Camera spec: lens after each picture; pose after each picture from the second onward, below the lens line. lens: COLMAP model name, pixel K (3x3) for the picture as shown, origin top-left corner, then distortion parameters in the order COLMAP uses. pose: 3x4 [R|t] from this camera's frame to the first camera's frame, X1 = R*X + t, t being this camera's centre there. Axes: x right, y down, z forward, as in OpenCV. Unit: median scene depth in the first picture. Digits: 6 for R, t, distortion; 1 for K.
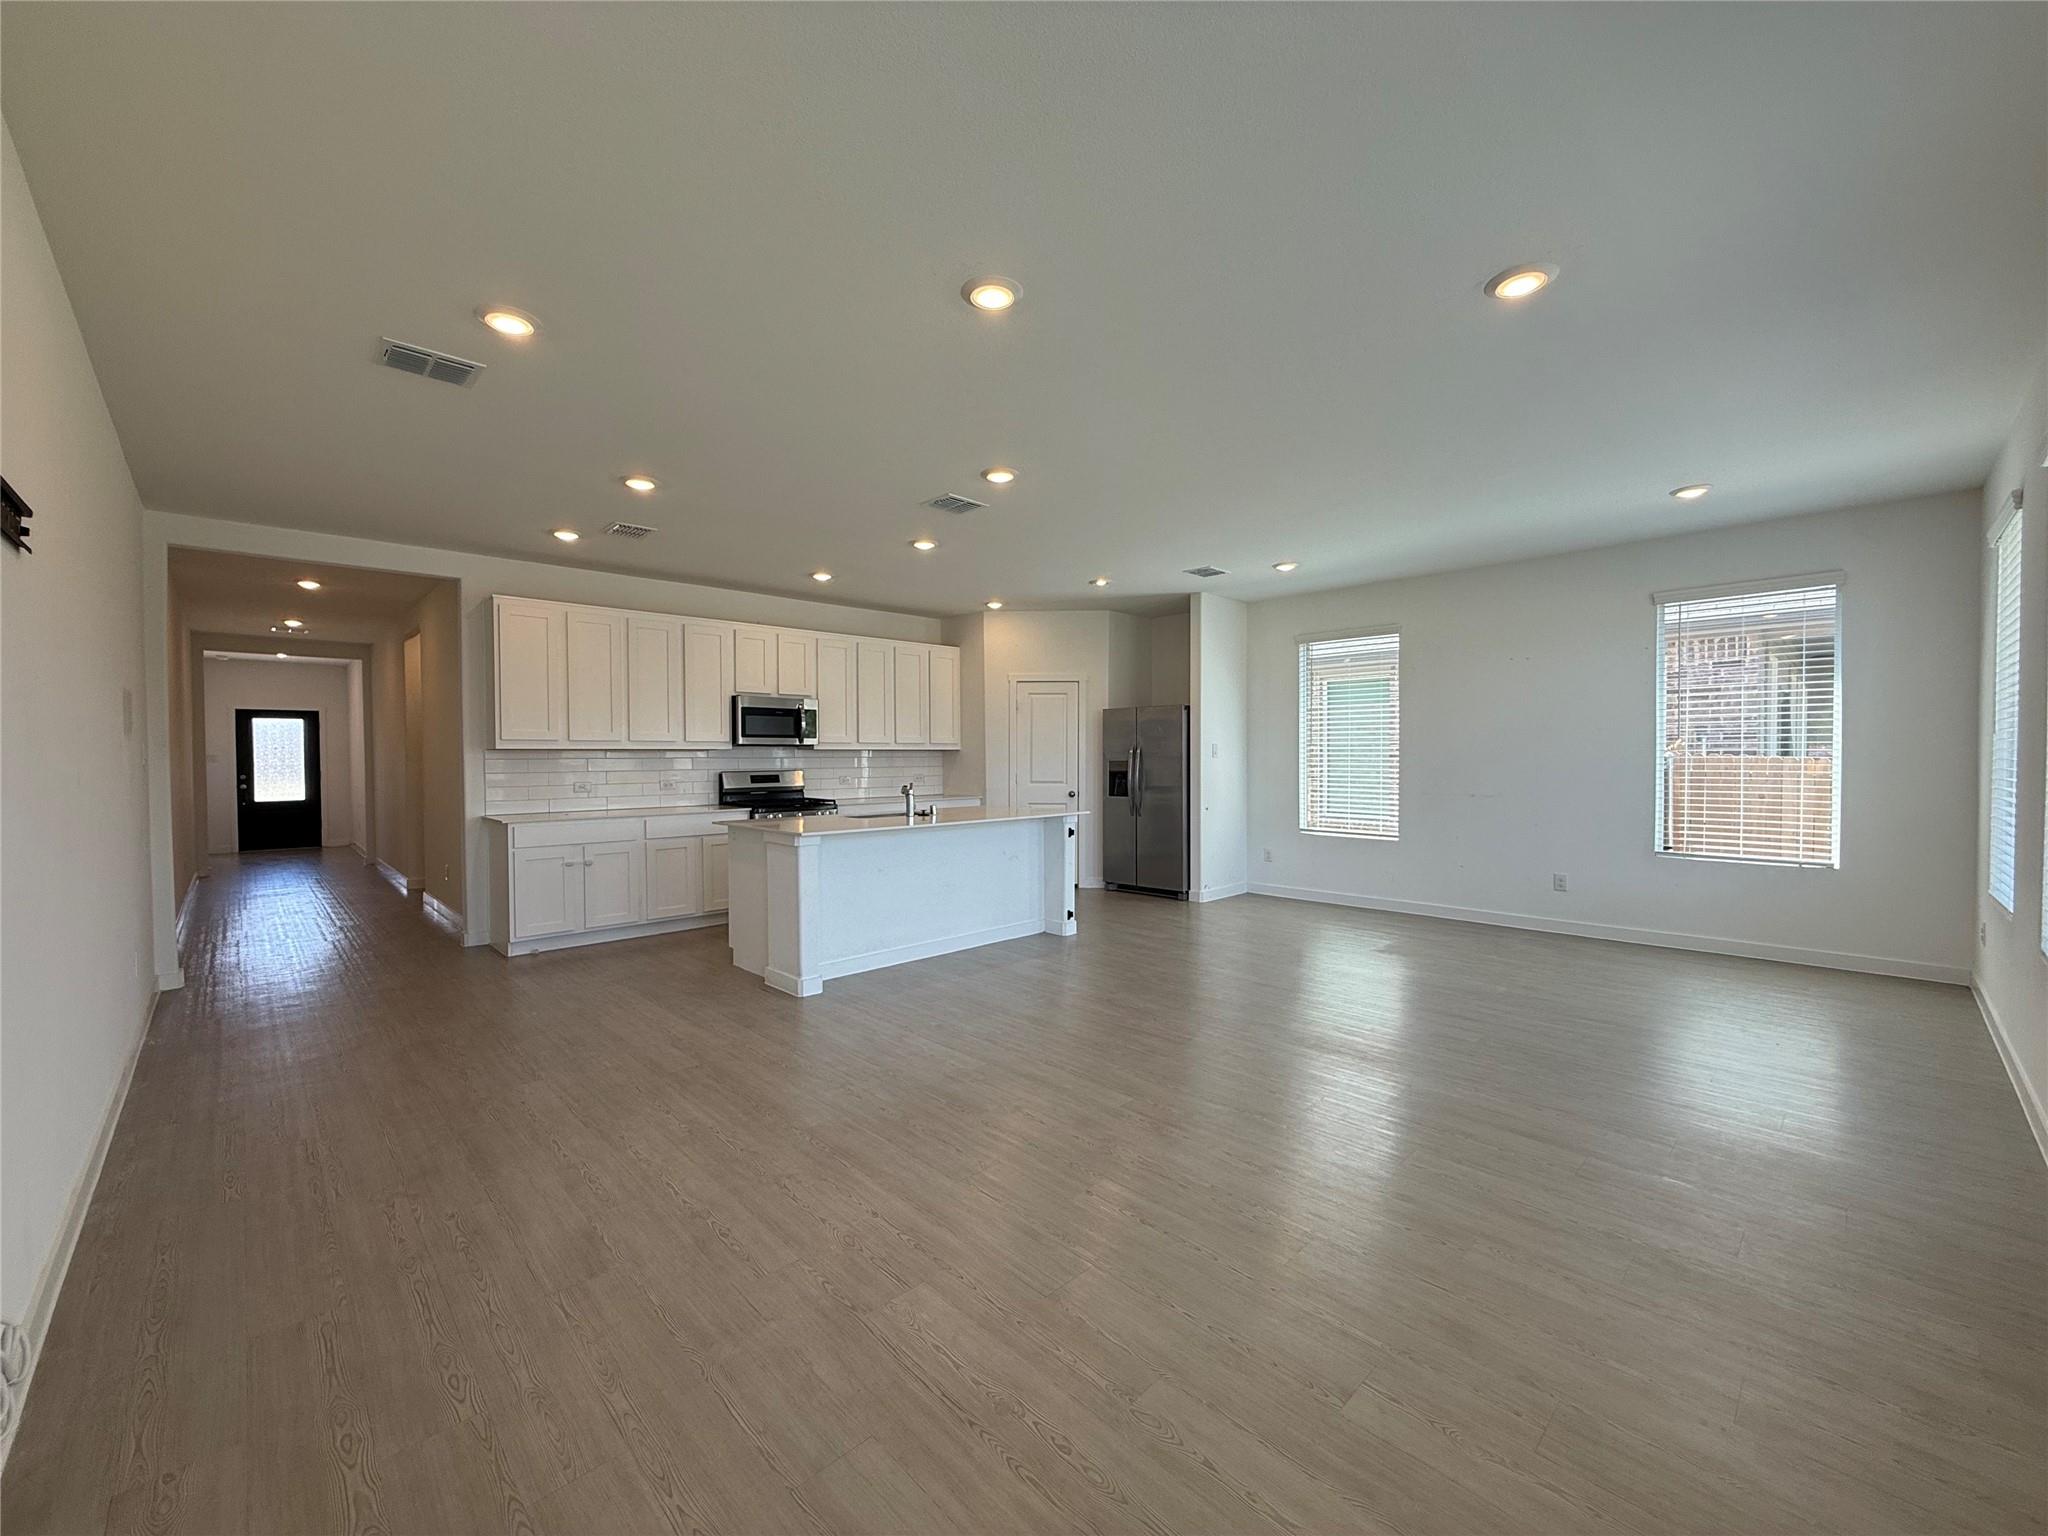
lens RADIAL K [[811.9, 0, 1016.4], [0, 811.9, 770.2], [0, 0, 1]] dist [-0.002146, -0.000294]
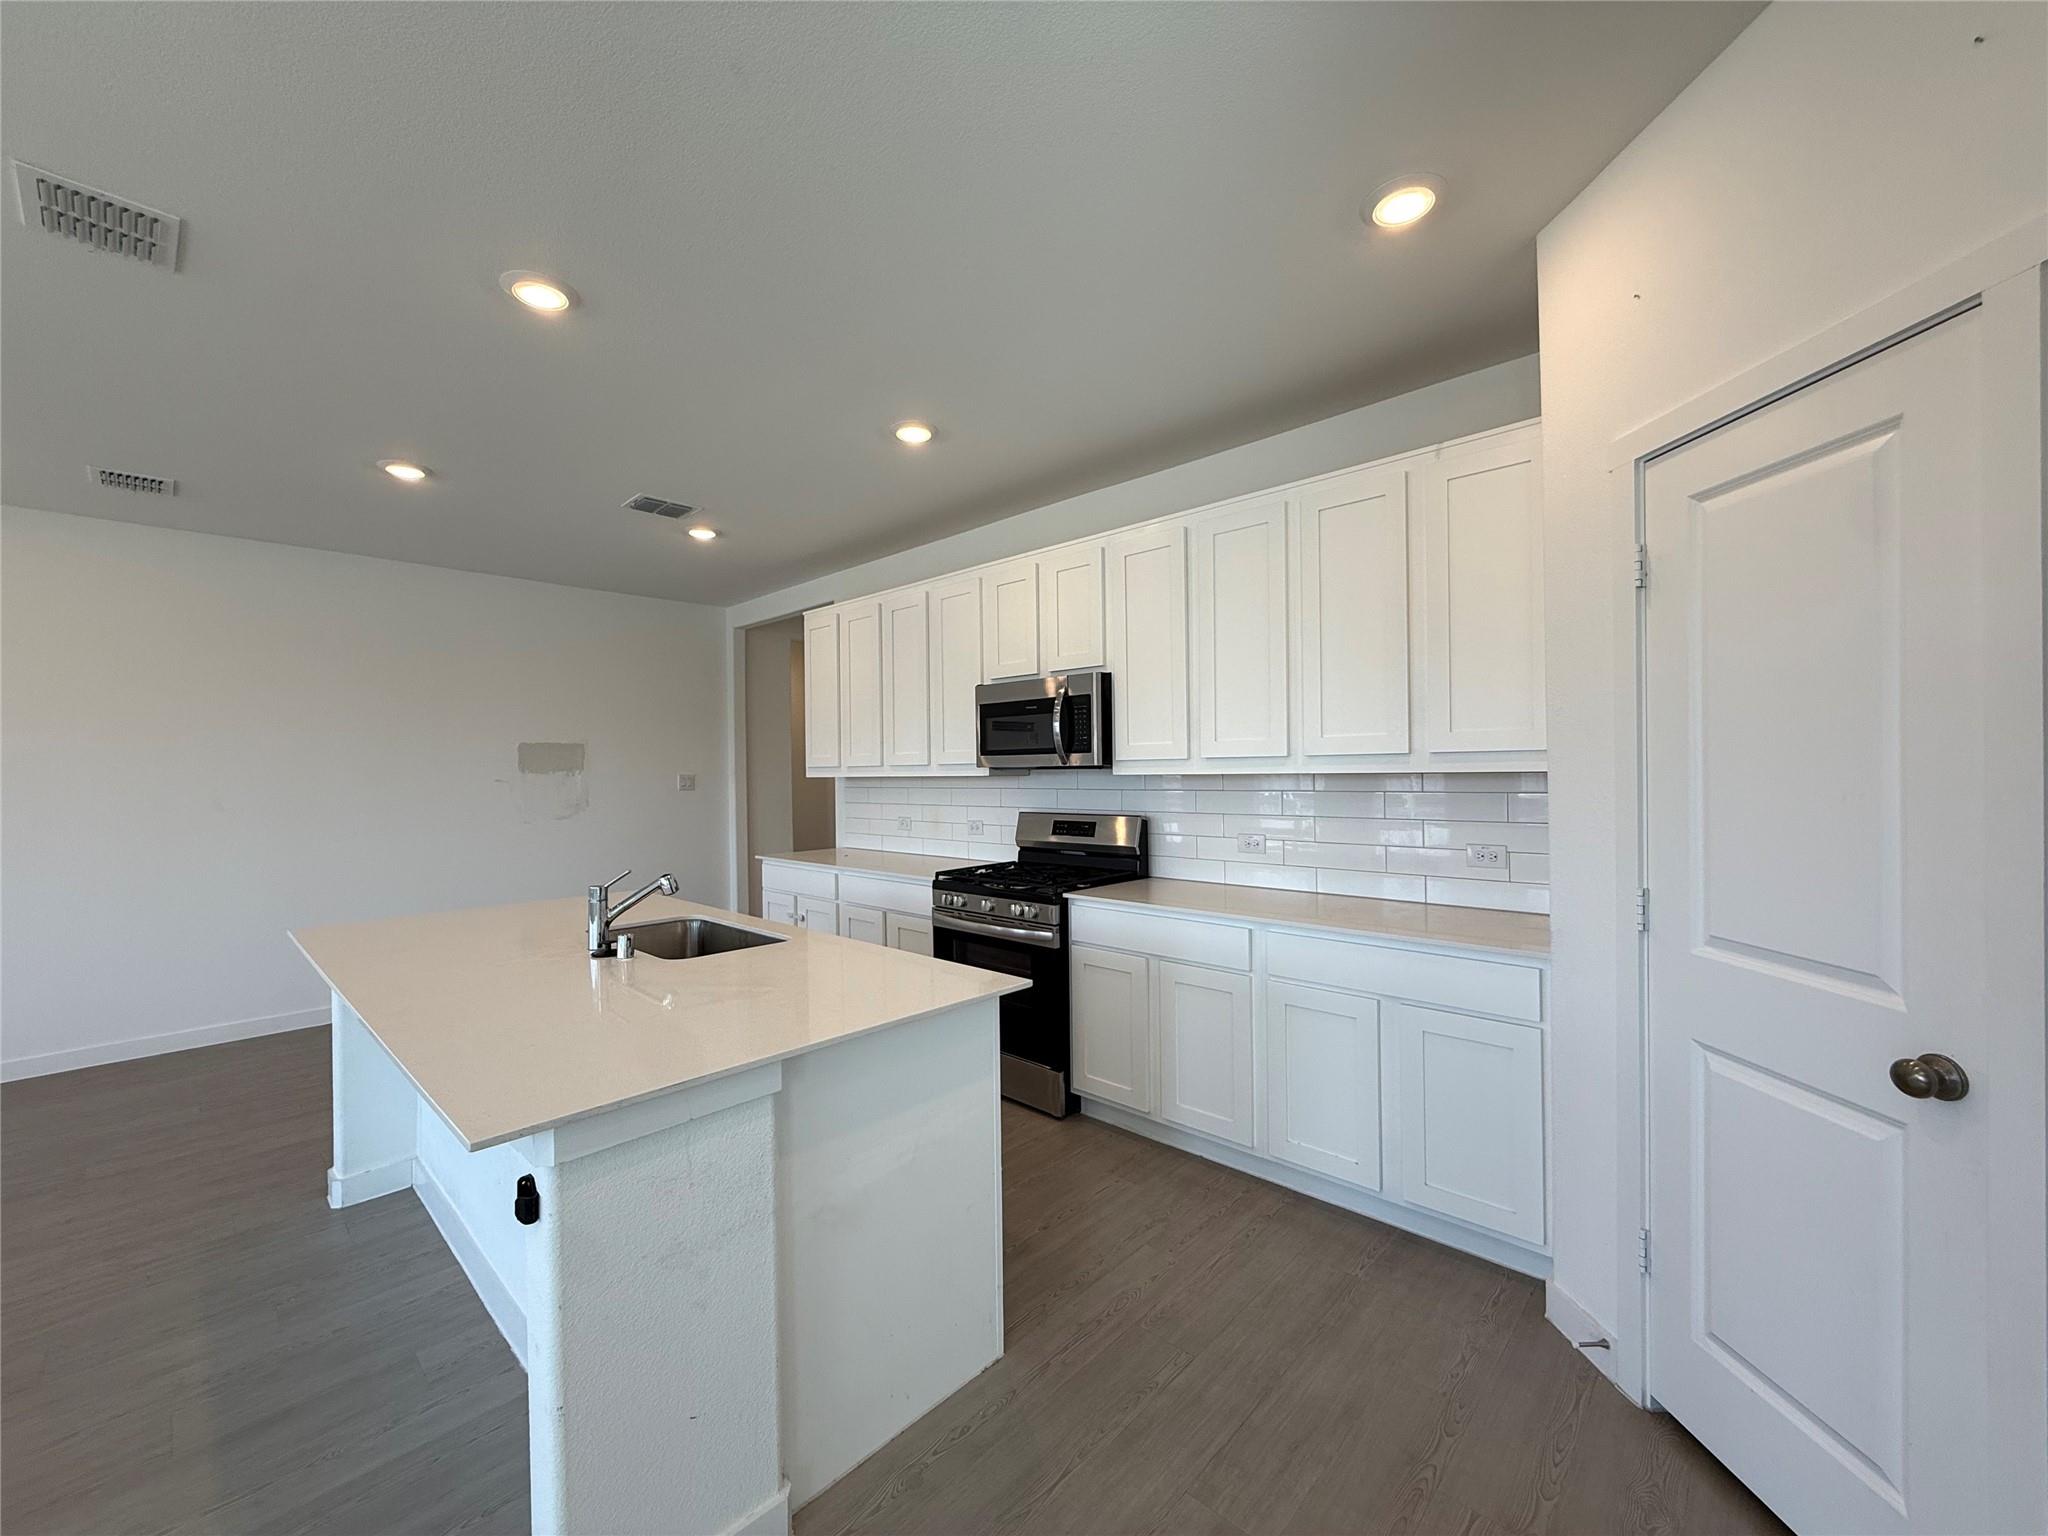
lens RADIAL K [[811.9, 0, 1018.4], [0, 811.9, 777.5], [0, 0, 1]] dist [-0.002146, -0.000294]
pose [[0.057116, 0.008143, -0.998334, 0.240039], [-0.008911, 0.999931, 0.007646, -0.028315], [0.998328, 0.008460, 0.057185, 0.957994]]
